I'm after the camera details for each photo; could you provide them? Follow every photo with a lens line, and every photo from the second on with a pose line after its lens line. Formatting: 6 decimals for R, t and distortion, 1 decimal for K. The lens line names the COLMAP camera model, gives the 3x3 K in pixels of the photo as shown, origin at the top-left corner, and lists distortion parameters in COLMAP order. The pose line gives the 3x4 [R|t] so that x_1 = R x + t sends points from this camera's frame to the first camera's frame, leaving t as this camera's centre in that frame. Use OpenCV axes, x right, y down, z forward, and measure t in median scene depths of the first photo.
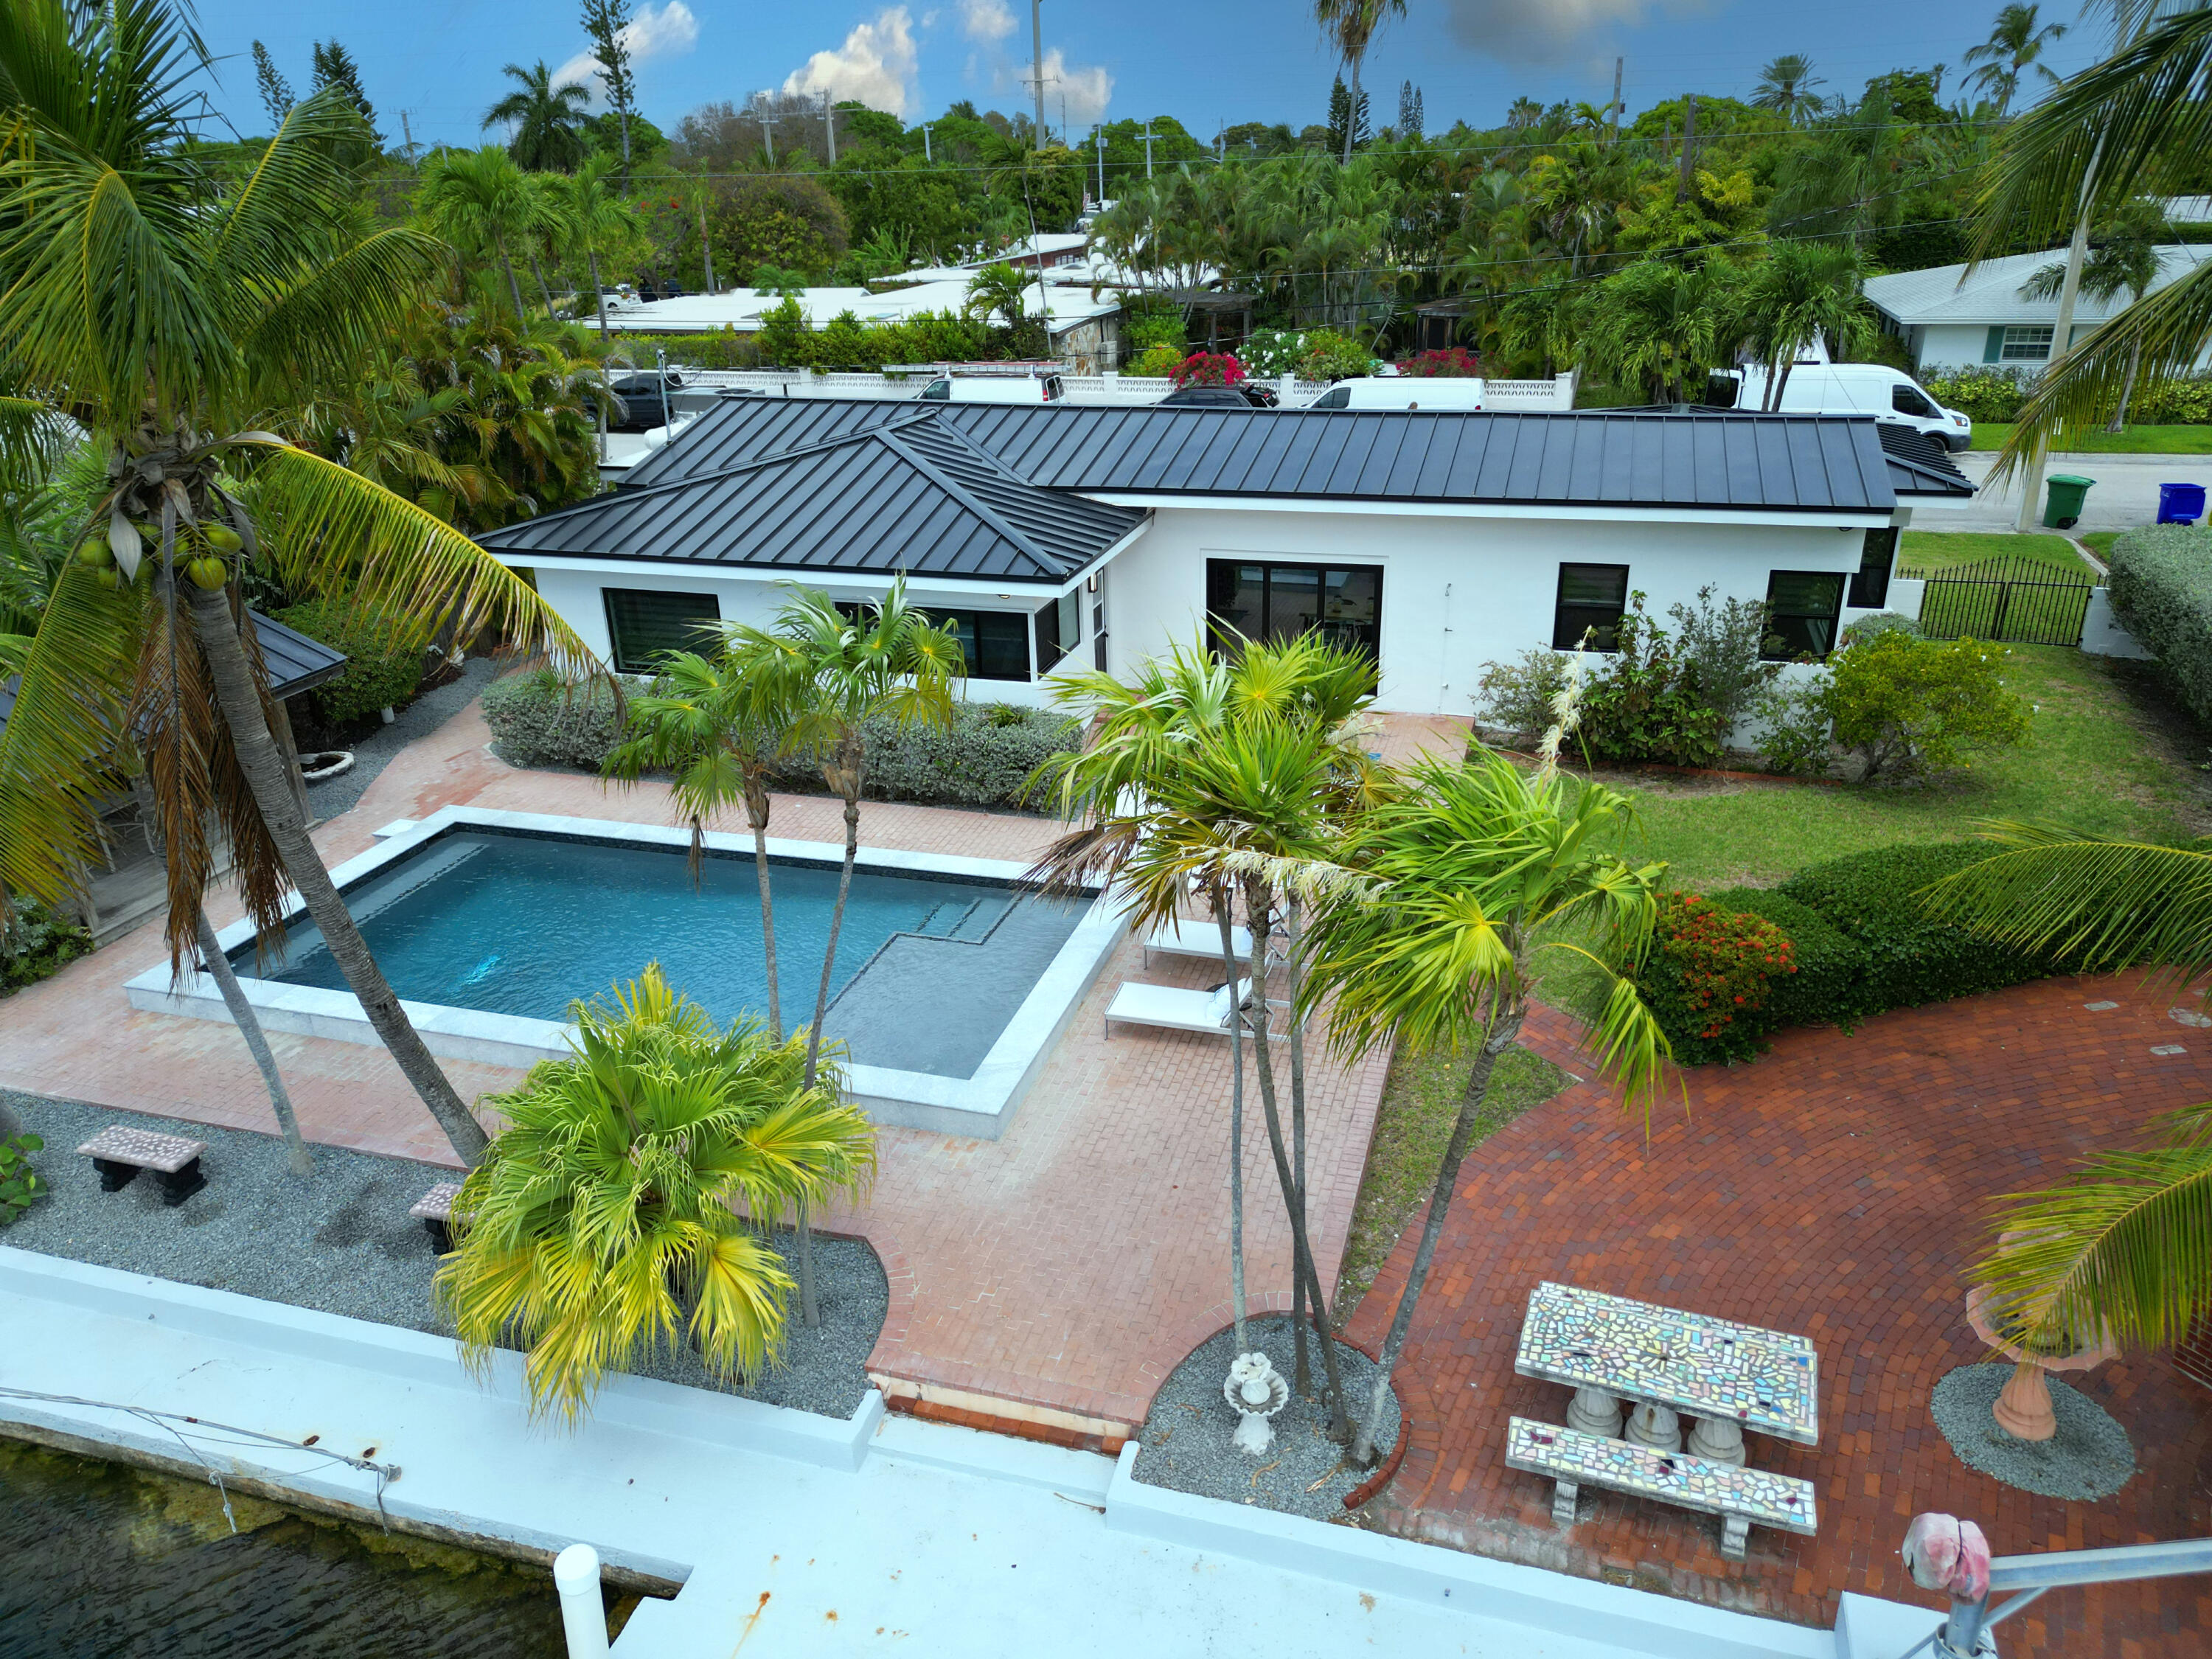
lens RADIAL K [[1573.4, 0, 1101.7], [0, 1573.4, 824.3], [0, 0, 1]] dist [0.016222, -0.014186]
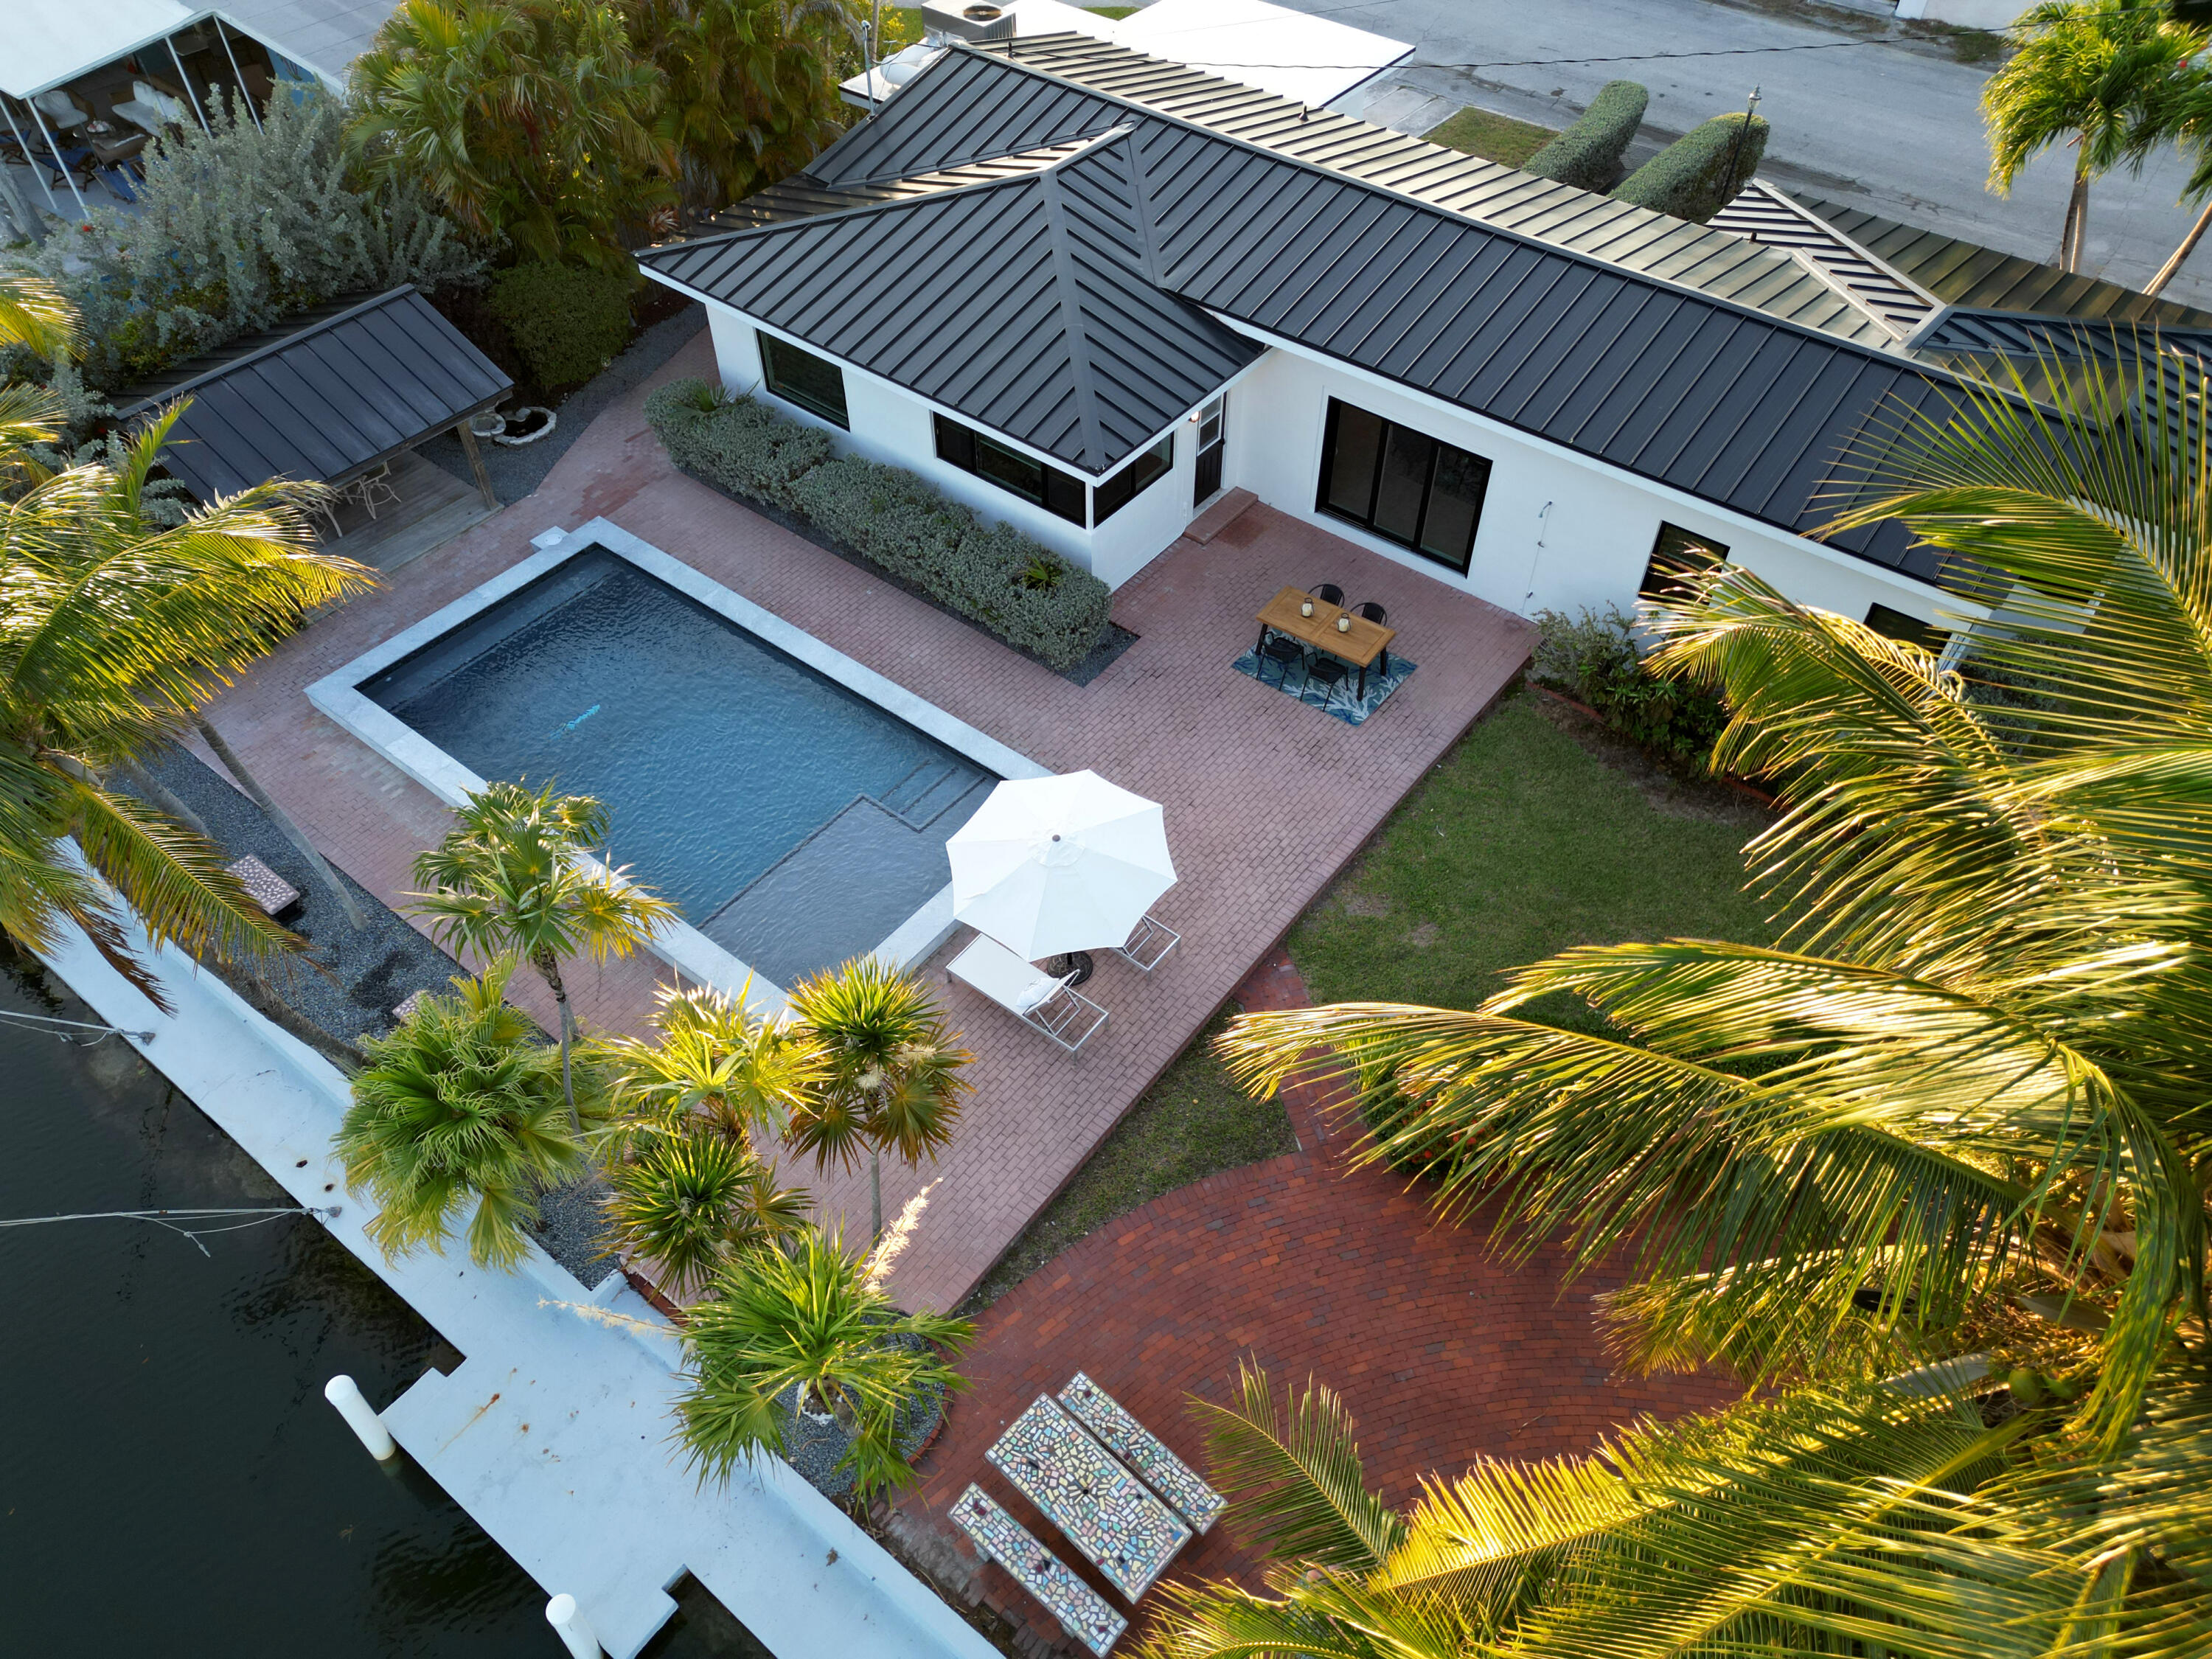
lens RADIAL K [[1573.4, 0, 1109.1], [0, 1573.4, 839.6], [0, 0, 1]] dist [0.016222, -0.014186]
pose [[0.933858, 0.278697, -0.224134, 0.498262], [-0.158249, 0.884010, 0.439868, -0.709726], [0.320727, -0.375305, 0.869644, 0.049360]]
